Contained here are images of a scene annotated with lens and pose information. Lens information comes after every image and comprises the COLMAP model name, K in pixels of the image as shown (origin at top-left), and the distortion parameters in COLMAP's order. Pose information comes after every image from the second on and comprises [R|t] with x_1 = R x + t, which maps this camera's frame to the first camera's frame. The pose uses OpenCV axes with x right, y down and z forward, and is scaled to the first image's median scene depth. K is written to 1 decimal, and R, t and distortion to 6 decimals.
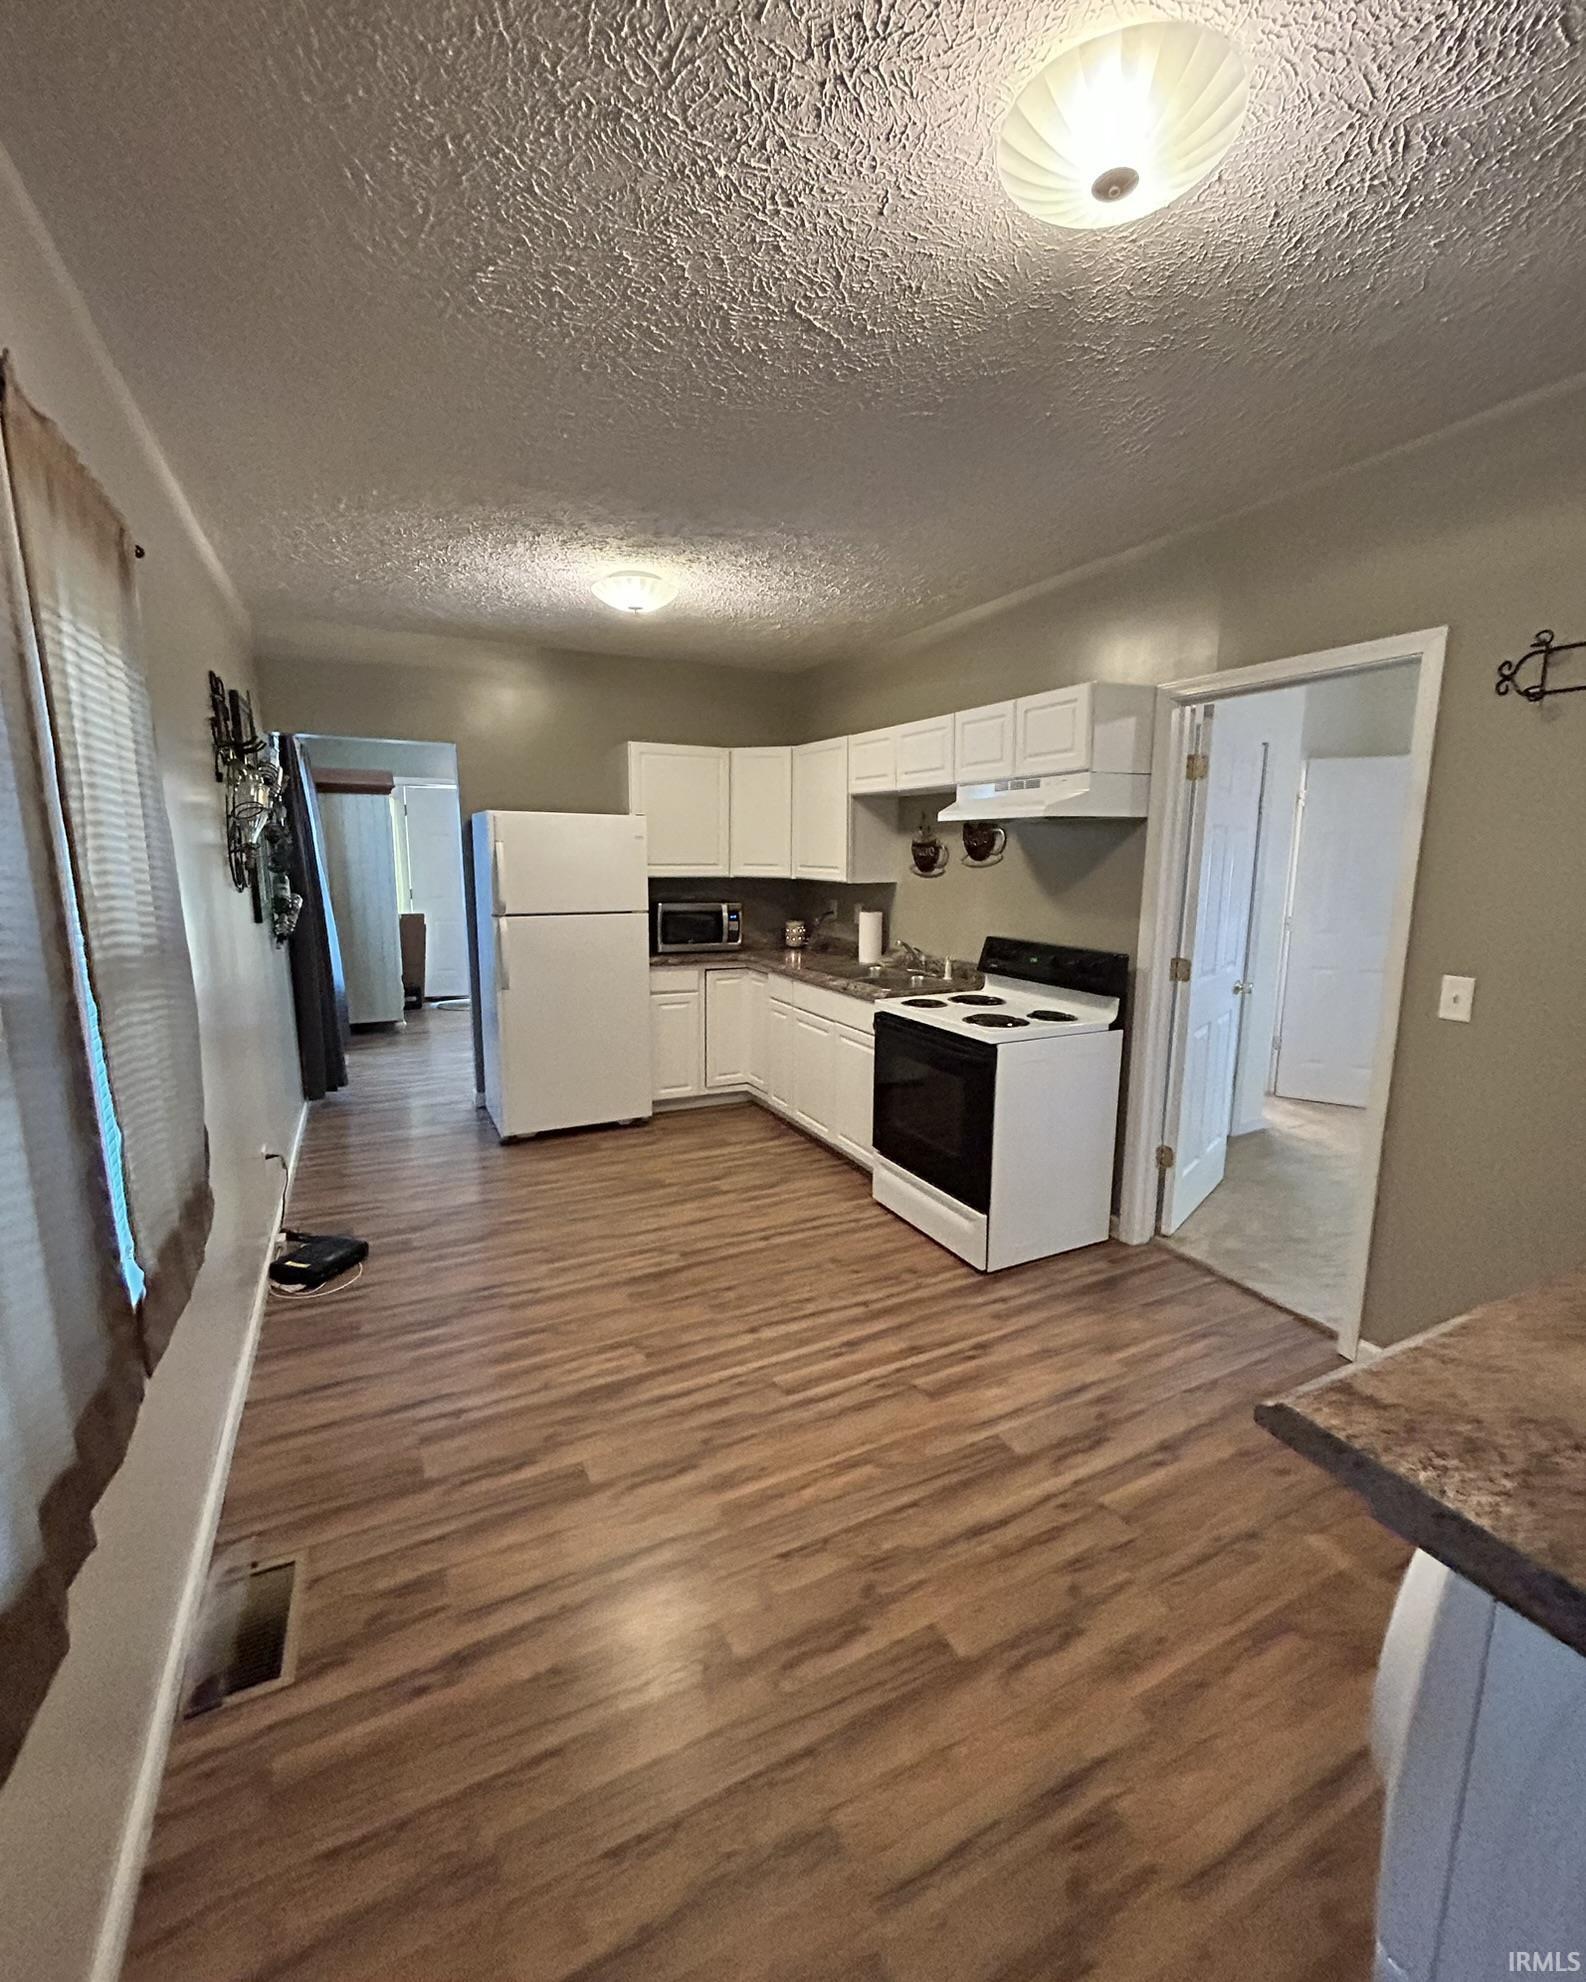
lens RADIAL K [[856.6, 0, 791.7], [0, 856.6, 994.5], [0, 0, 1]] dist [-0.004324, -0.000301]
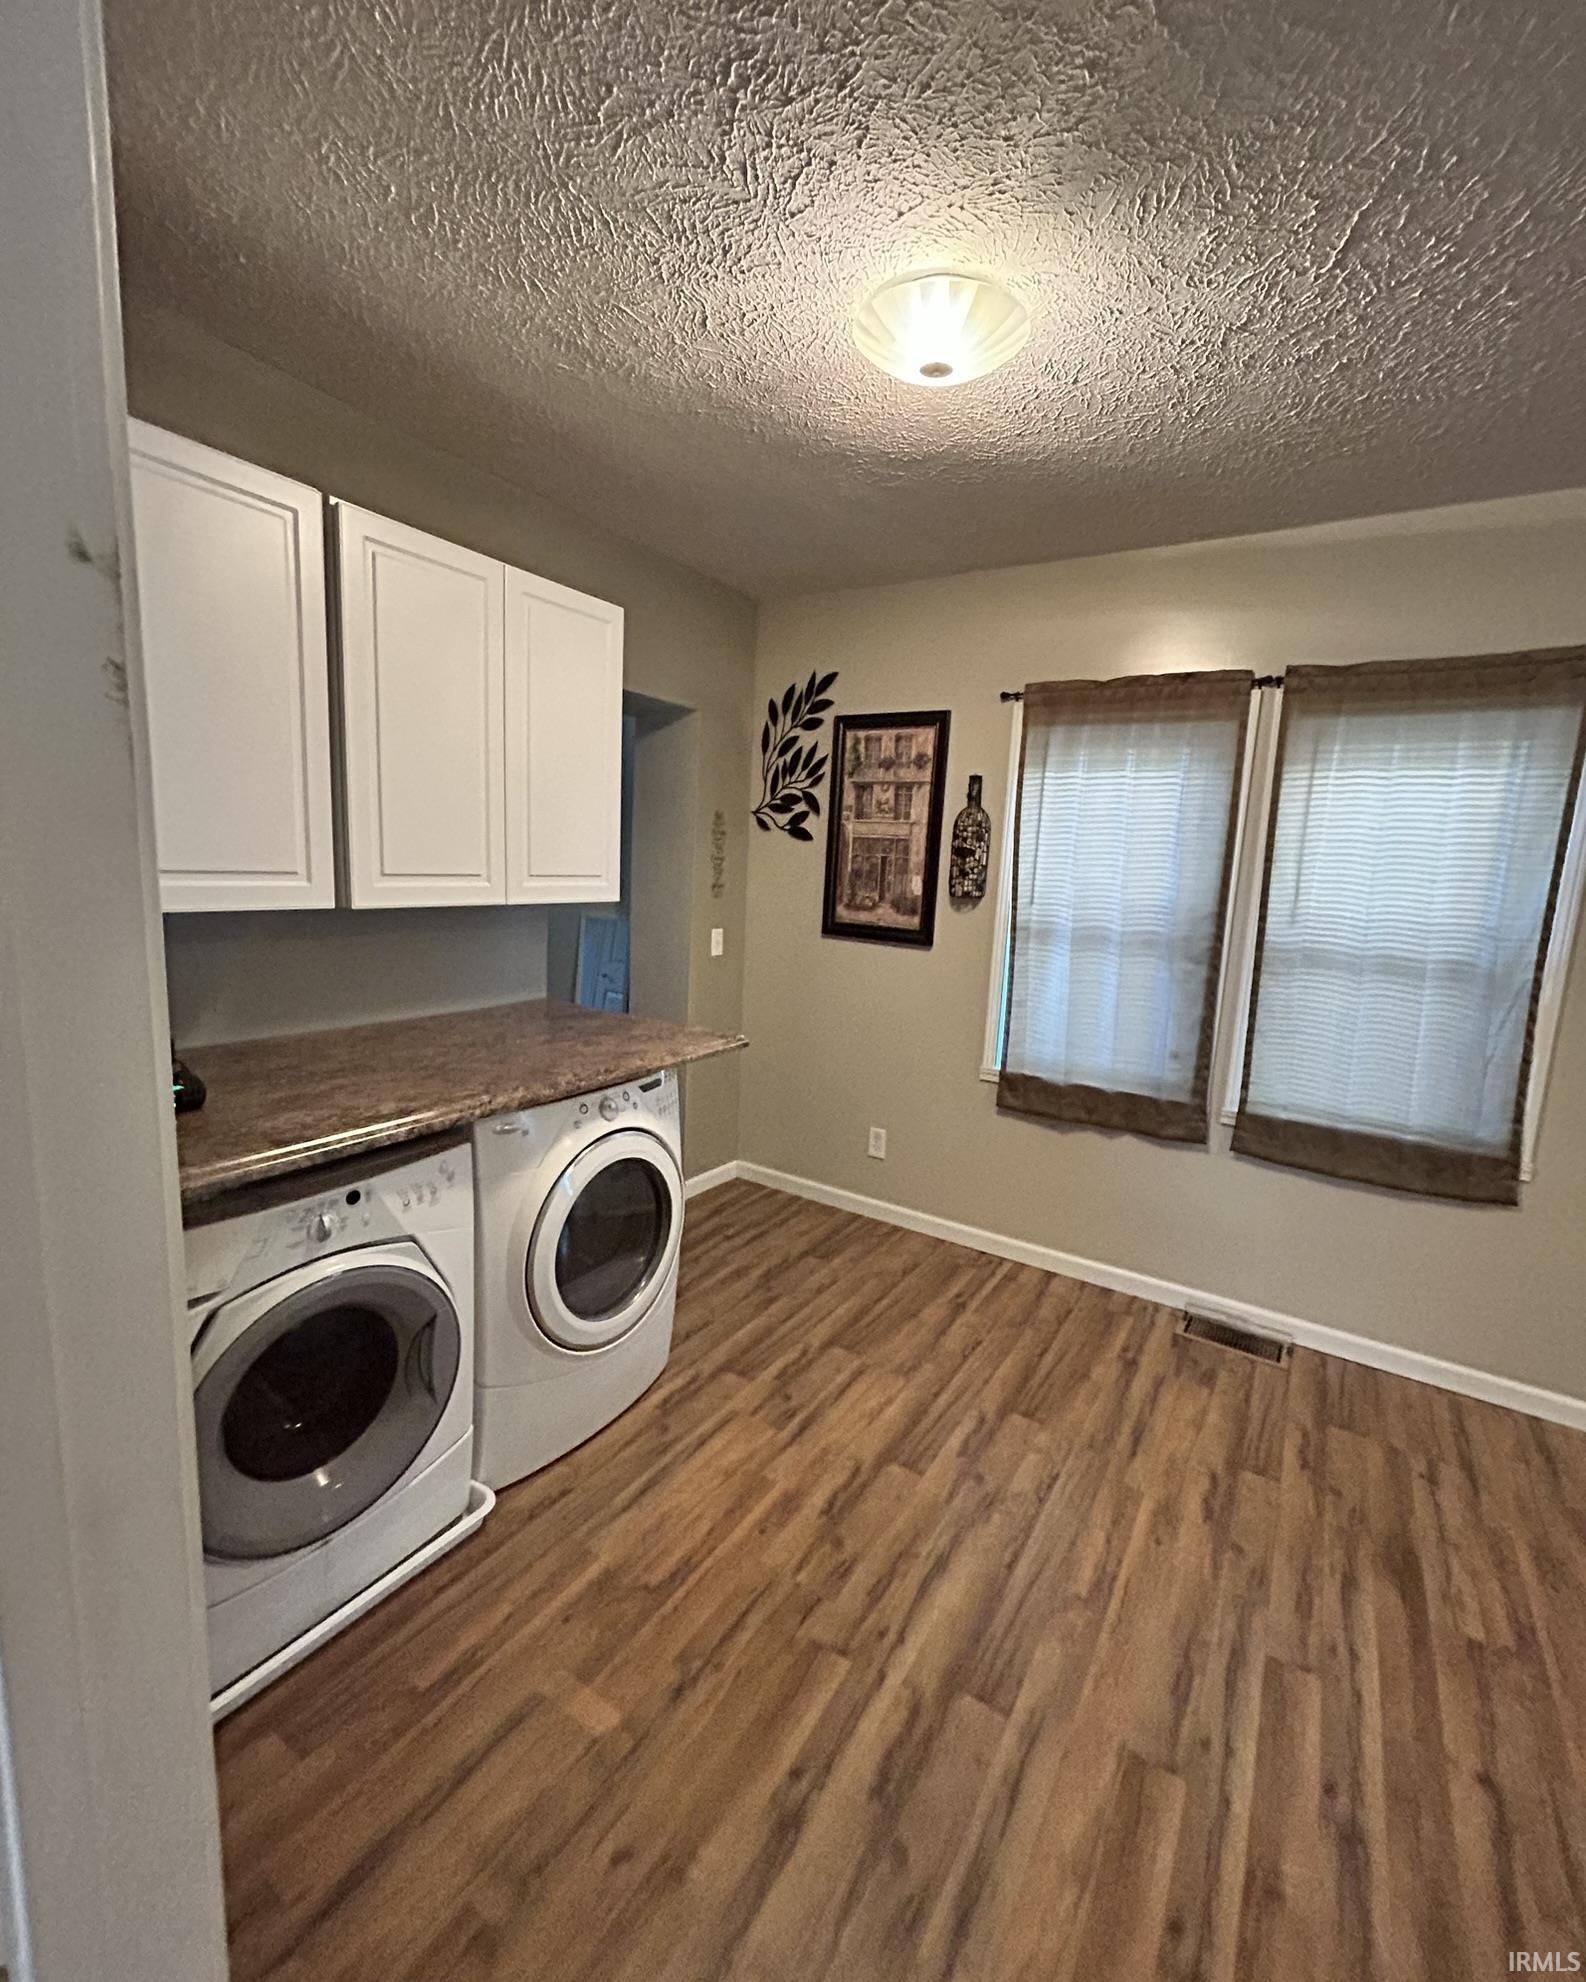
lens RADIAL K [[856.6, 0, 795.0], [0, 856.6, 992.1], [0, 0, 1]] dist [-0.004324, -0.000301]
pose [[-0.858882, 0.028507, -0.511379, 0.770555], [-0.141611, 0.946309, 0.290594, -0.228788], [0.492207, 0.322003, -0.808732, 1.373231]]
